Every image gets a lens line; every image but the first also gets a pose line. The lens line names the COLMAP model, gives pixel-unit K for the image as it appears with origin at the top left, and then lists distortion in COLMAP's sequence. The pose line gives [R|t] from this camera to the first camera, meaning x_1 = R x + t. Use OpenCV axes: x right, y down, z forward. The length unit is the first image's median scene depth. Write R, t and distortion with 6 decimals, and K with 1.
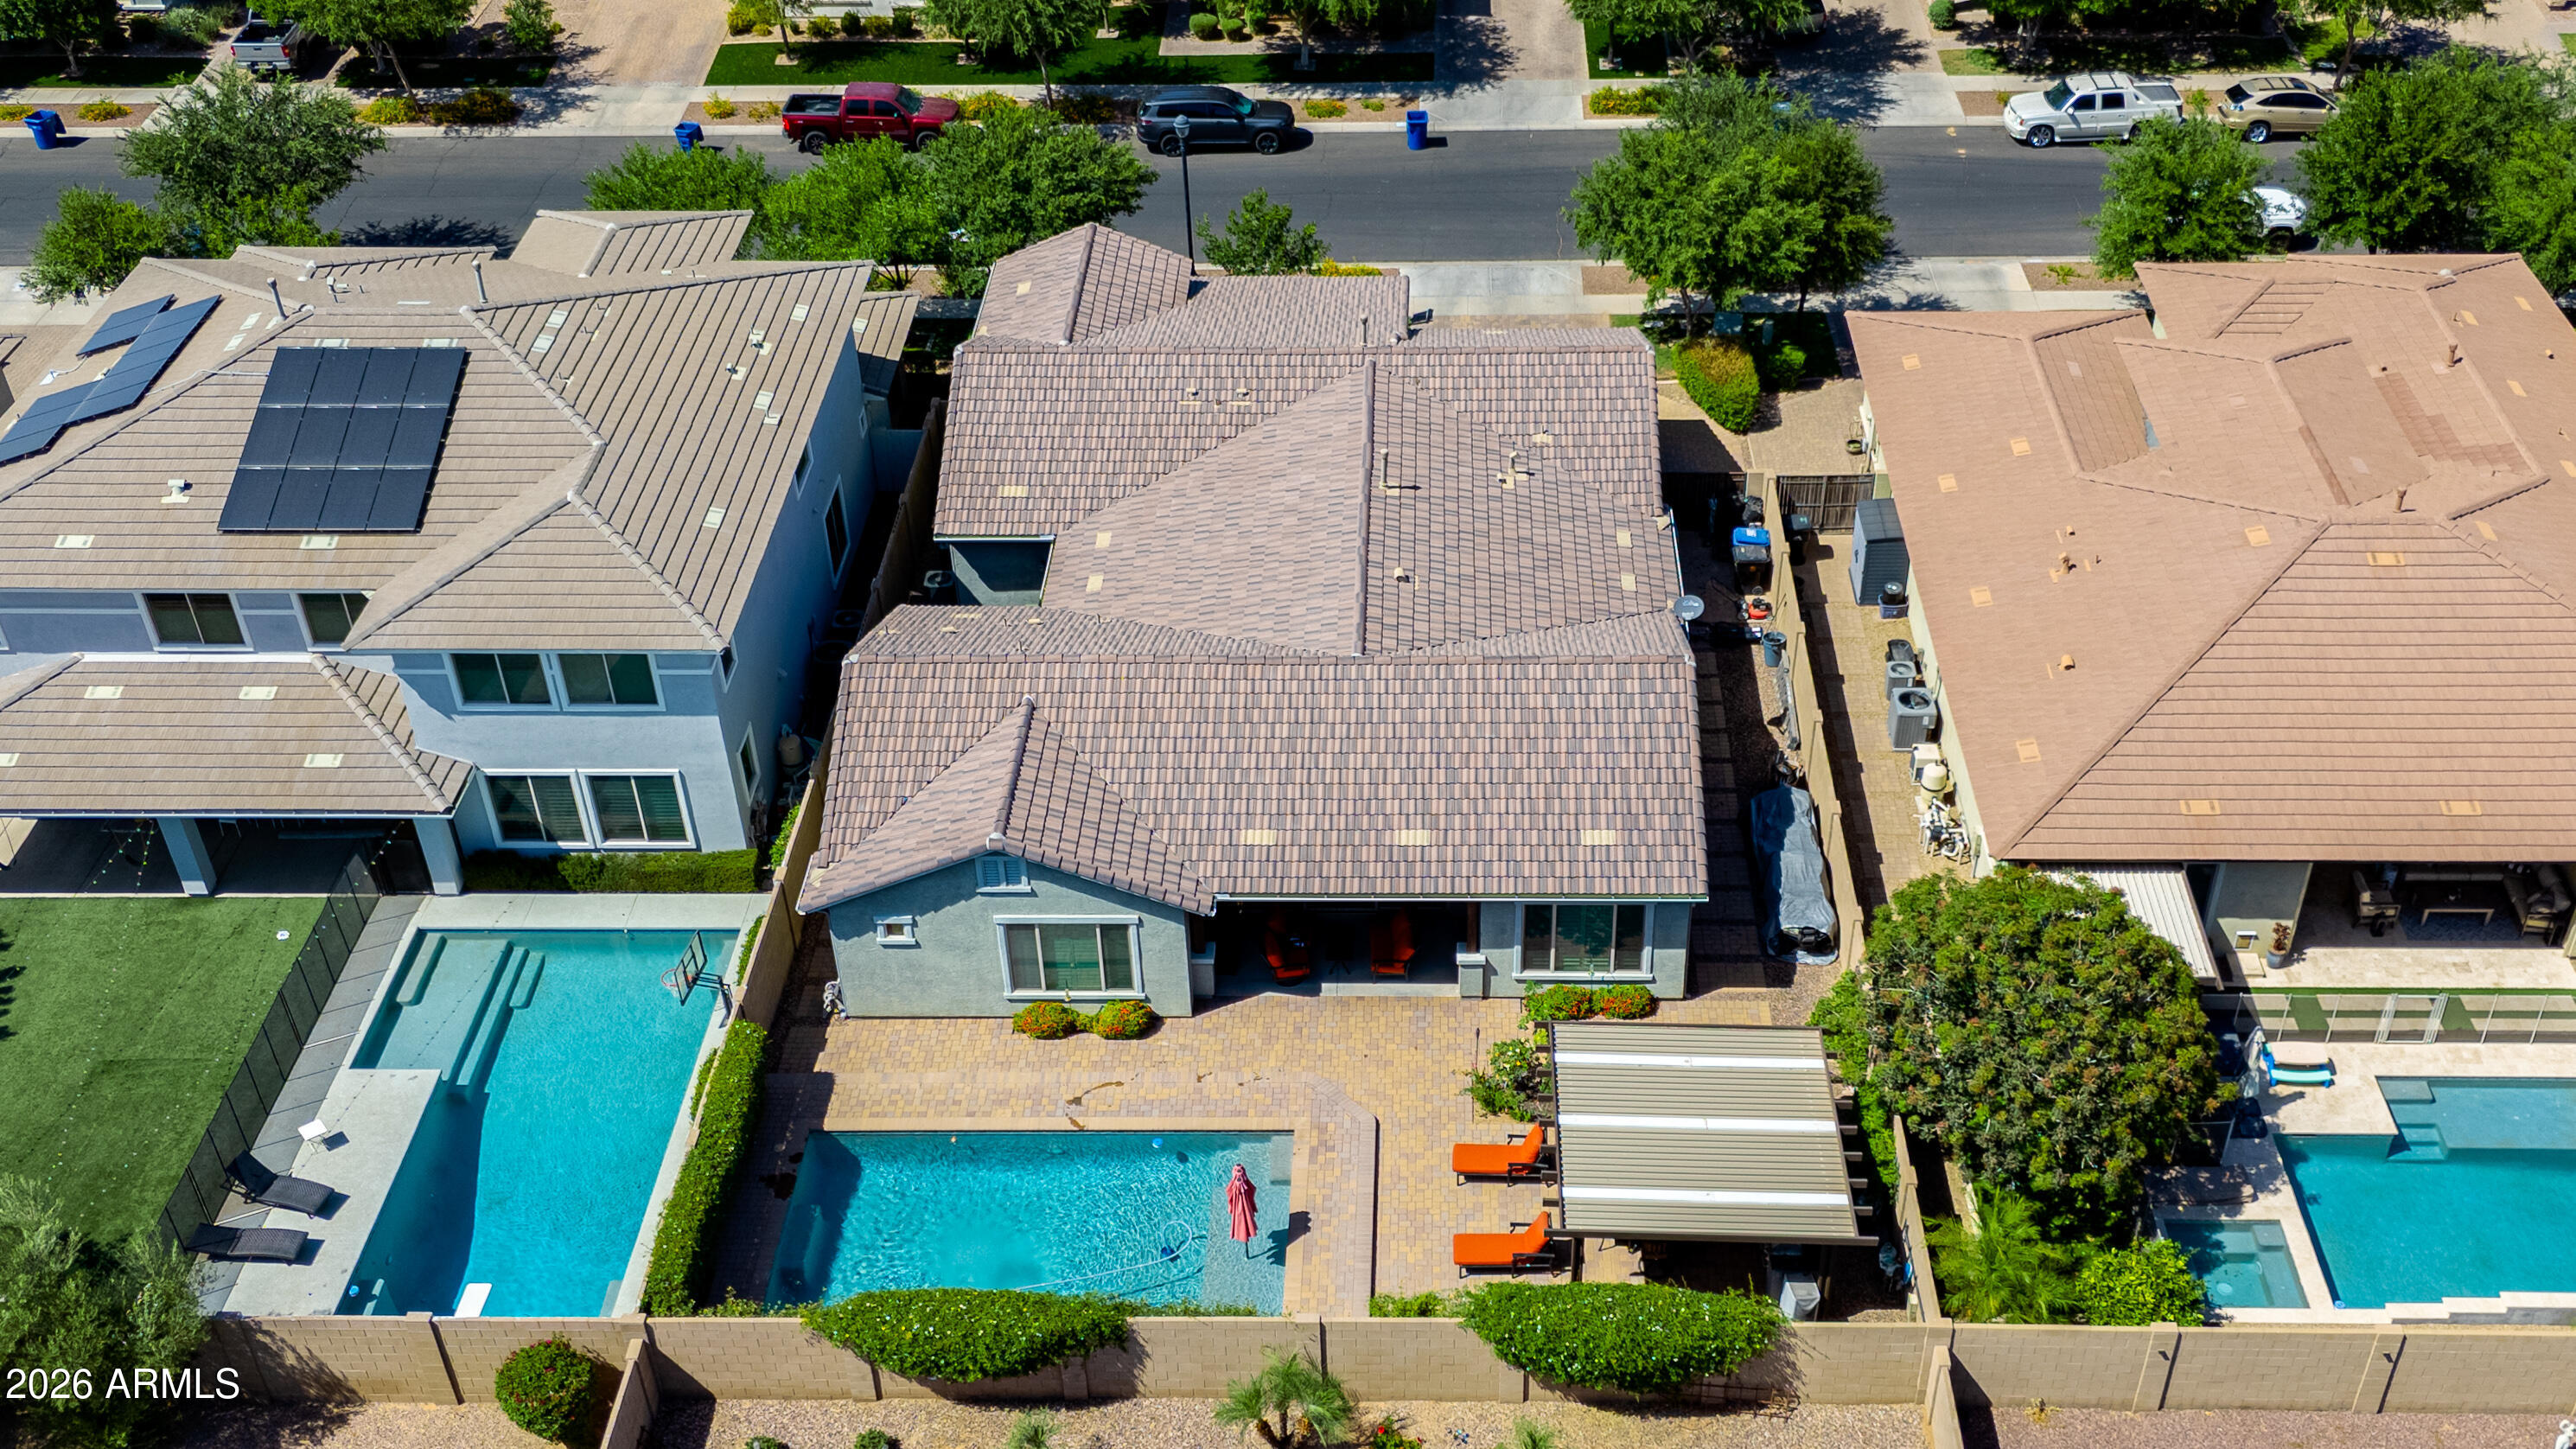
lens RADIAL K [[2619.8, 0, 1374.8], [0, 2619.8, 737.3], [0, 0, 1]] dist [0.103294, -0.186935]
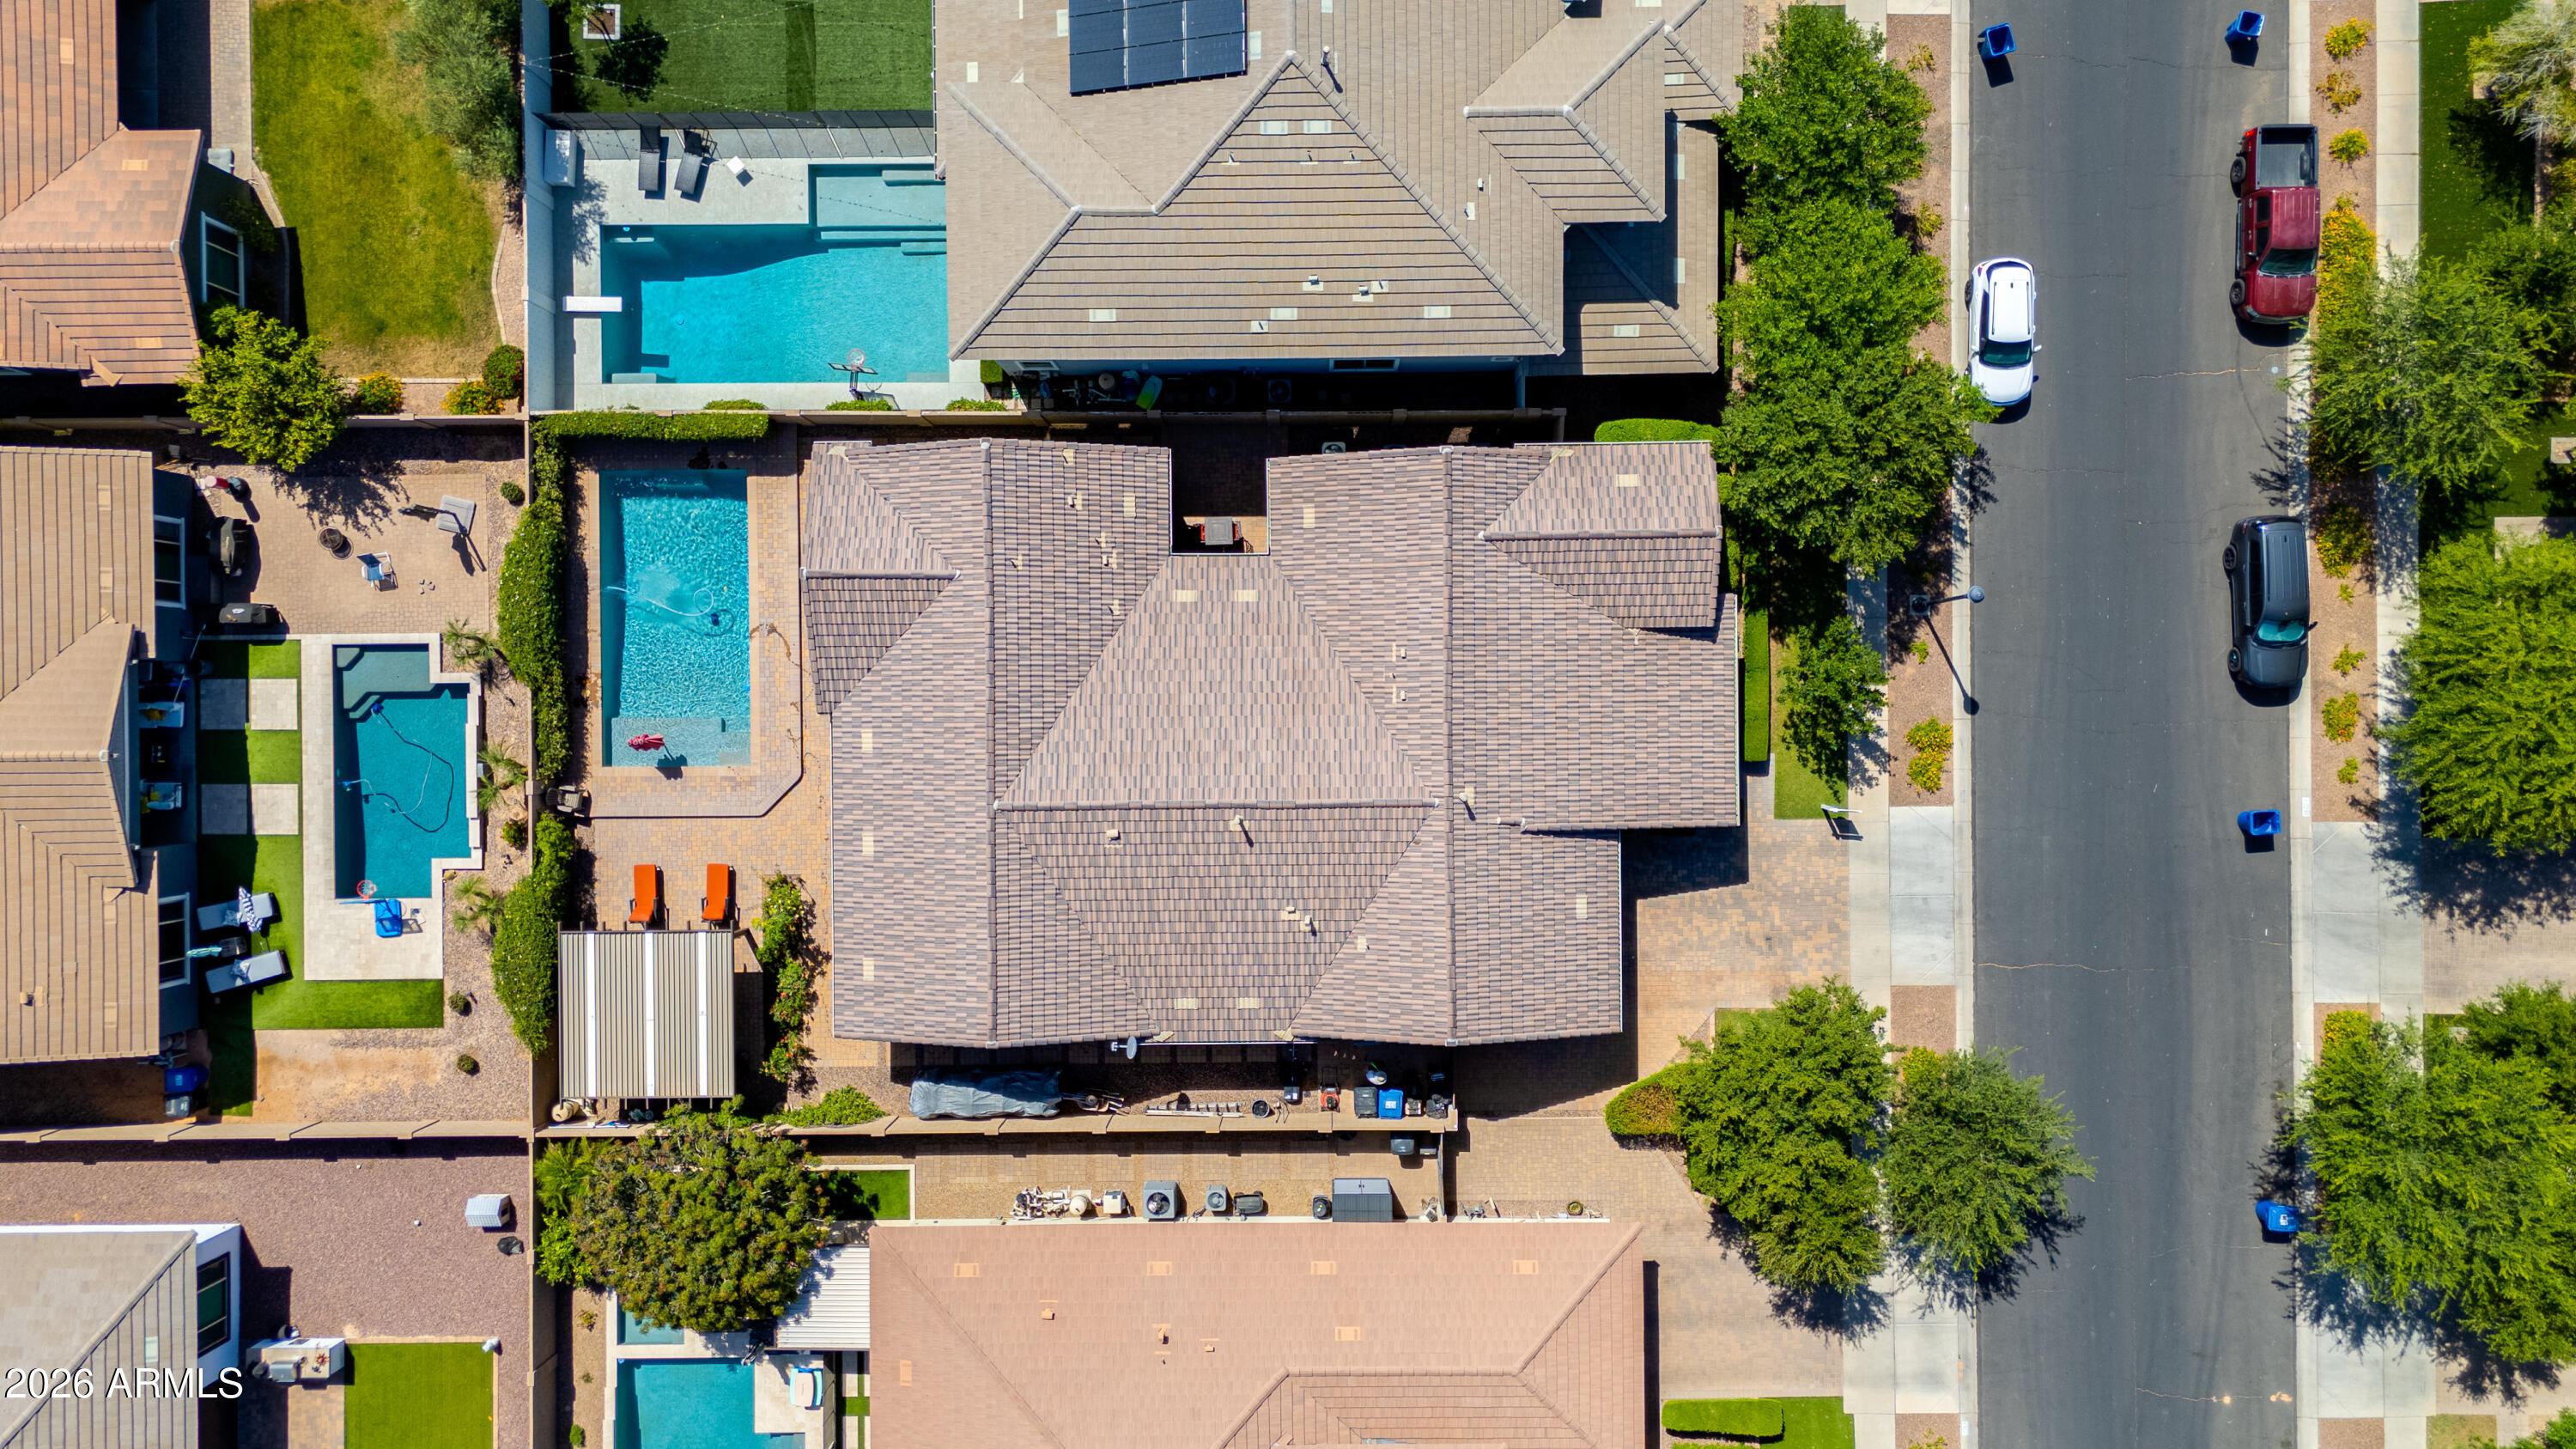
lens RADIAL K [[1904.7, 0, 1288.0], [0, 1904.7, 724.5], [0, 0, 1]] dist [0.071693, -0.054174]
pose [[0.027252, 0.999310, 0.025252, -0.068684], [-0.583310, -0.004618, 0.812236, -0.897502], [0.811792, -0.036865, 0.582782, 0.509407]]
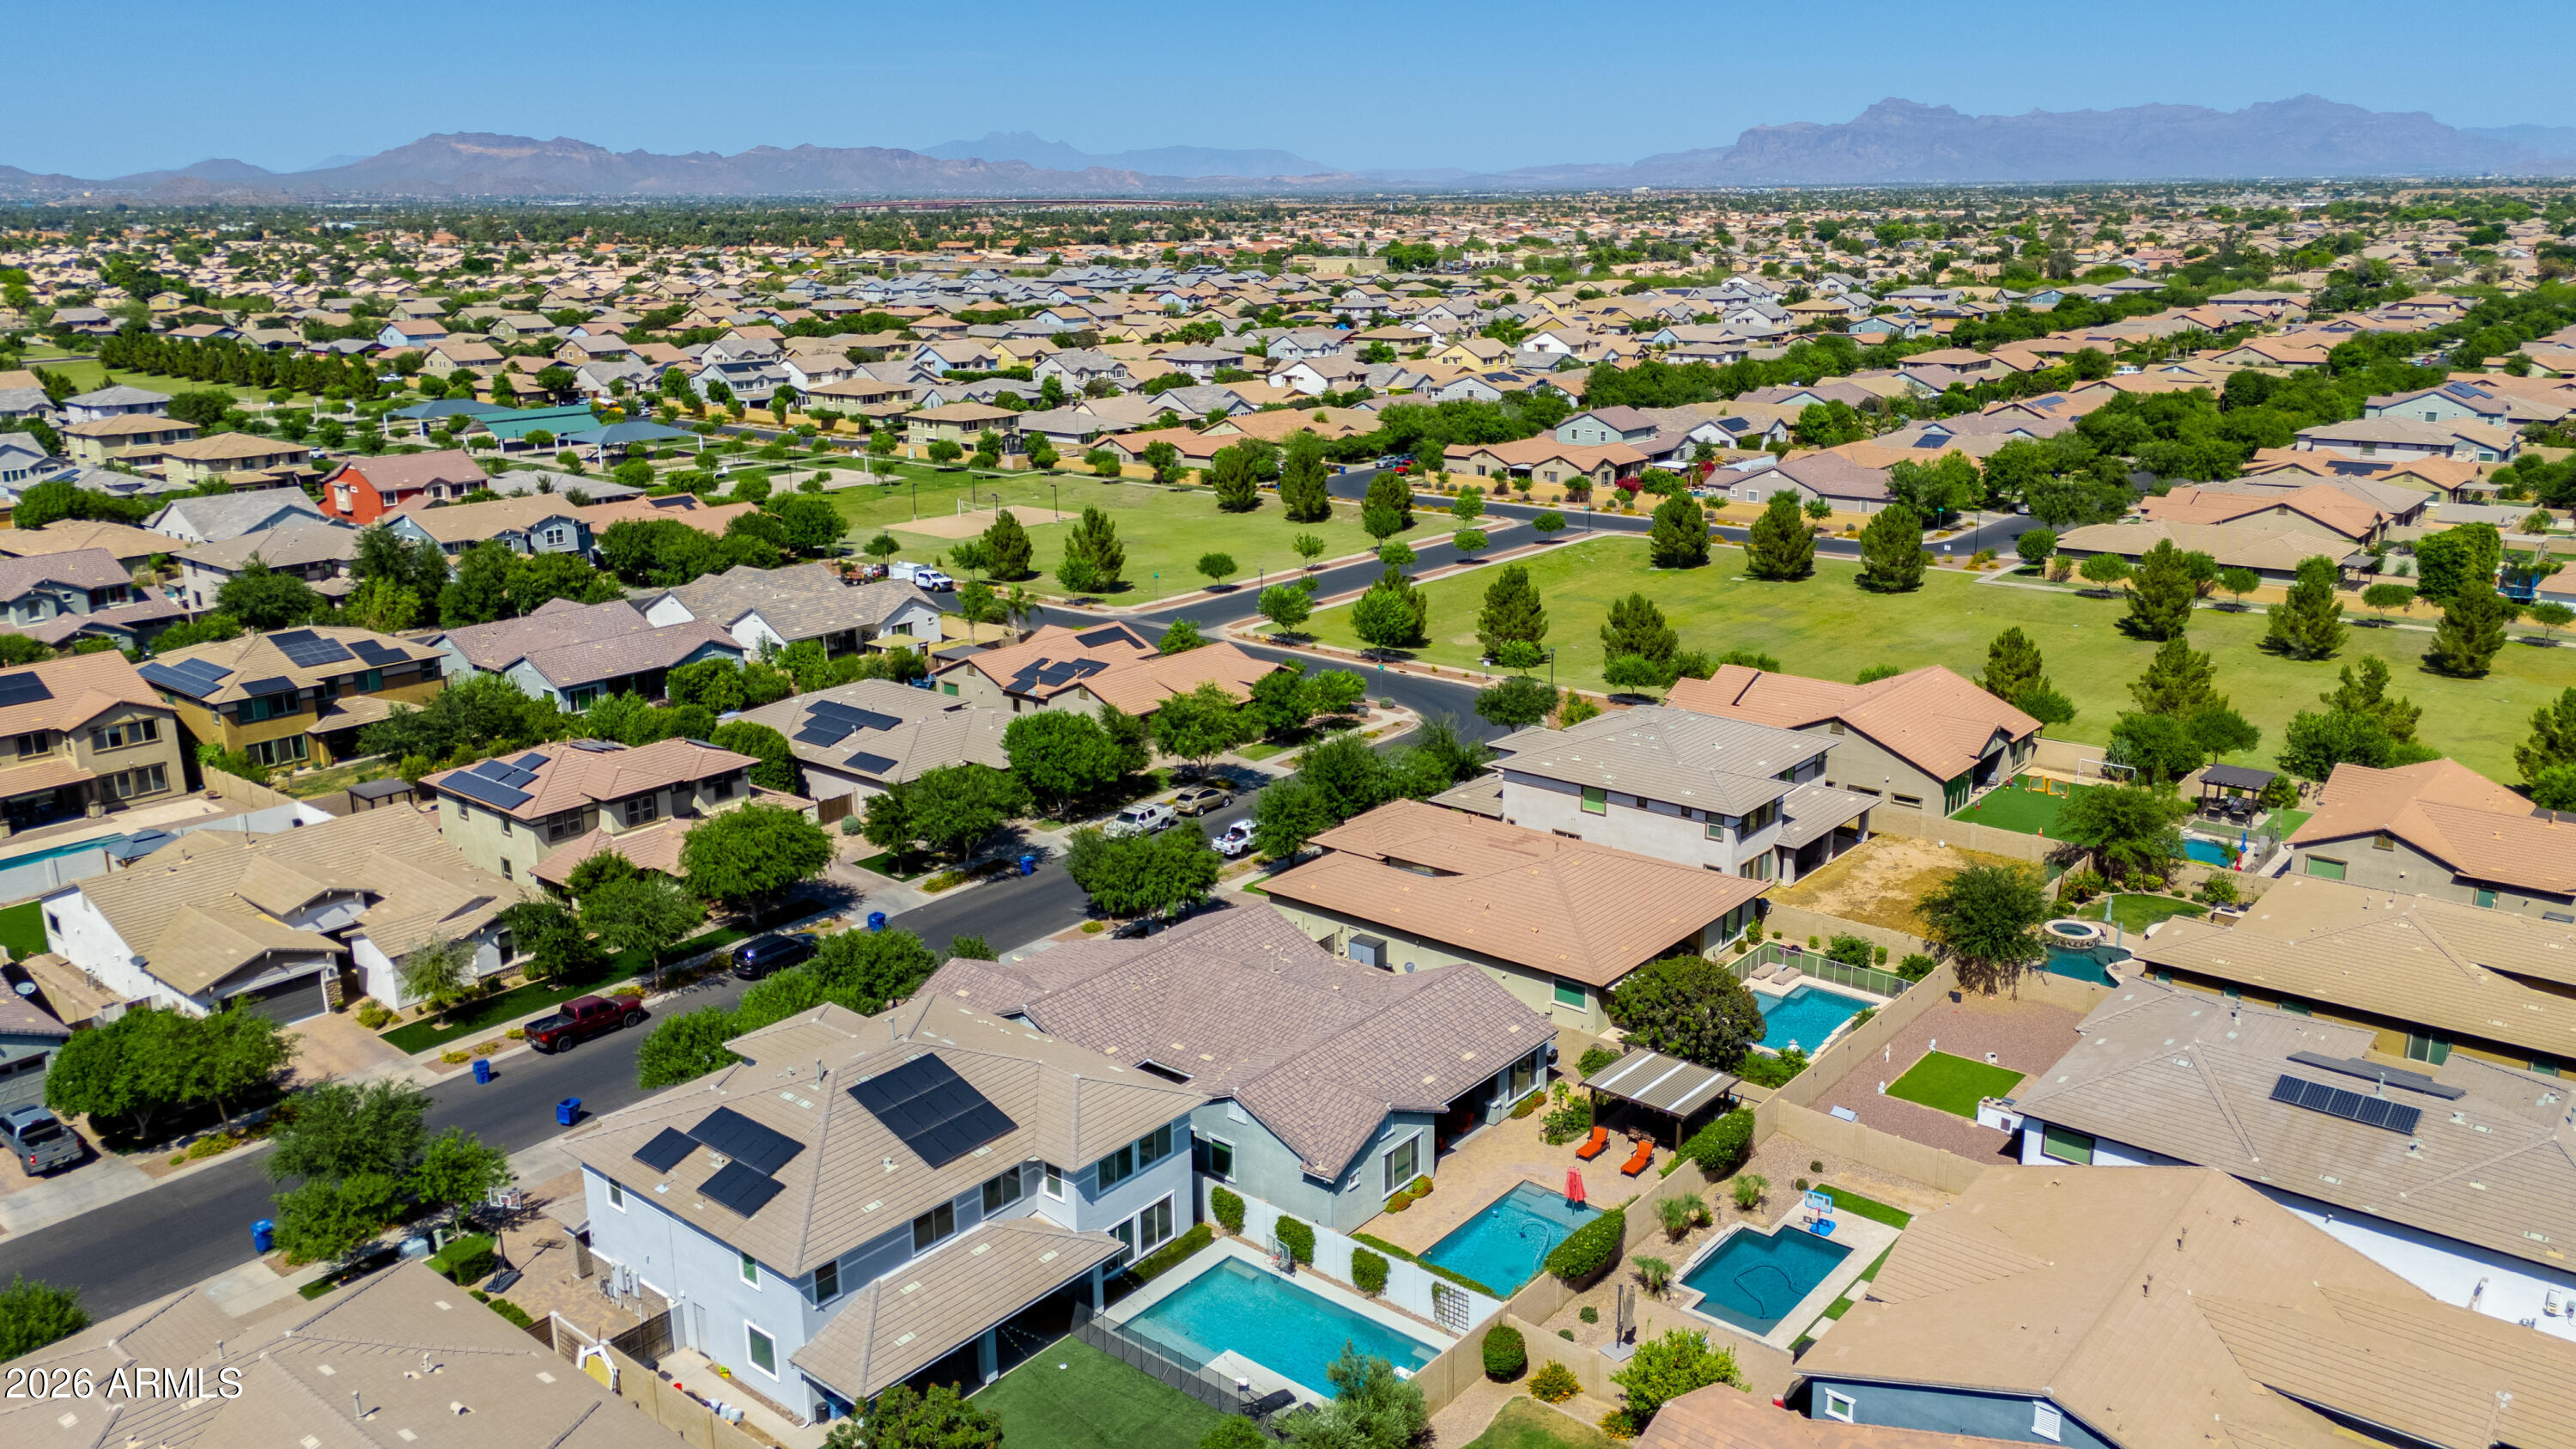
lens RADIAL K [[1904.7, 0, 1288.0], [0, 1904.7, 724.5], [0, 0, 1]] dist [0.071693, -0.054174]
pose [[0.624858, -0.202044, 0.754142, -1.162375], [0.468750, 0.869549, -0.155428, -0.025599], [-0.624360, 0.450624, 0.638053, -0.084394]]
